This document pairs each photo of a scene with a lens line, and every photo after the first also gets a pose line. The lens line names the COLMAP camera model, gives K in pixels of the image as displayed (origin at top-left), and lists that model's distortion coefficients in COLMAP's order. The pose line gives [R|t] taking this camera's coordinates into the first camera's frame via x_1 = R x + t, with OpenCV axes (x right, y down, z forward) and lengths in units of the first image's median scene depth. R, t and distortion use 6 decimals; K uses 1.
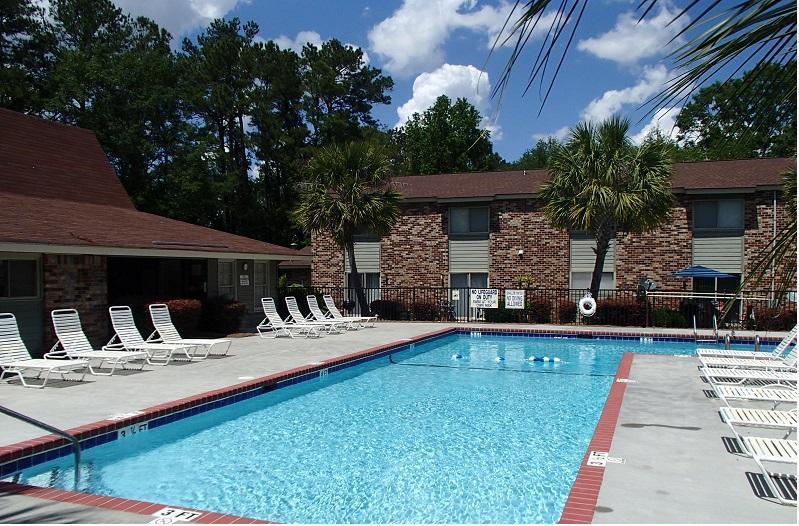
lens RADIAL K [[669.7, 0, 395.1], [0, 669.7, 259.9], [0, 0, 1]] dist [0.004423, 0.007021]
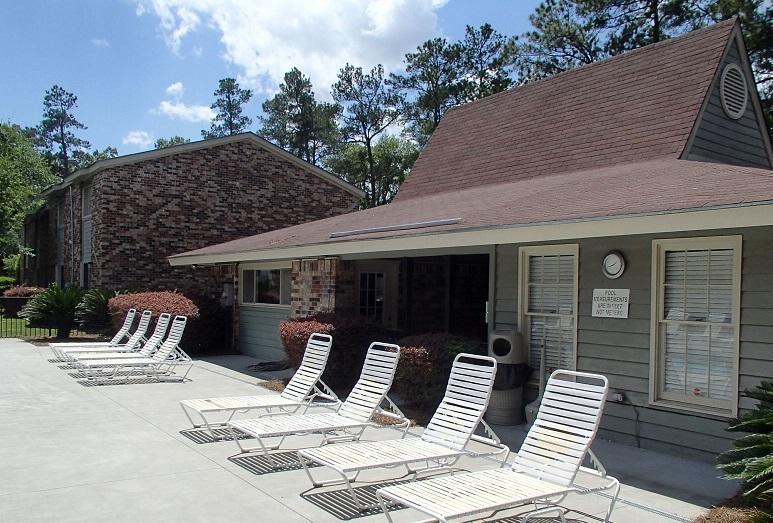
lens RADIAL K [[646.9, 0, 386.0], [0, 646.9, 261.4], [0, 0, 1]] dist [-0.045906, 0.047167]
pose [[-0.552308, -0.064503, -0.831141, 0.175901], [-0.017291, 0.997674, -0.065937, 0.050678], [0.833461, -0.022046, -0.552139, 1.655754]]
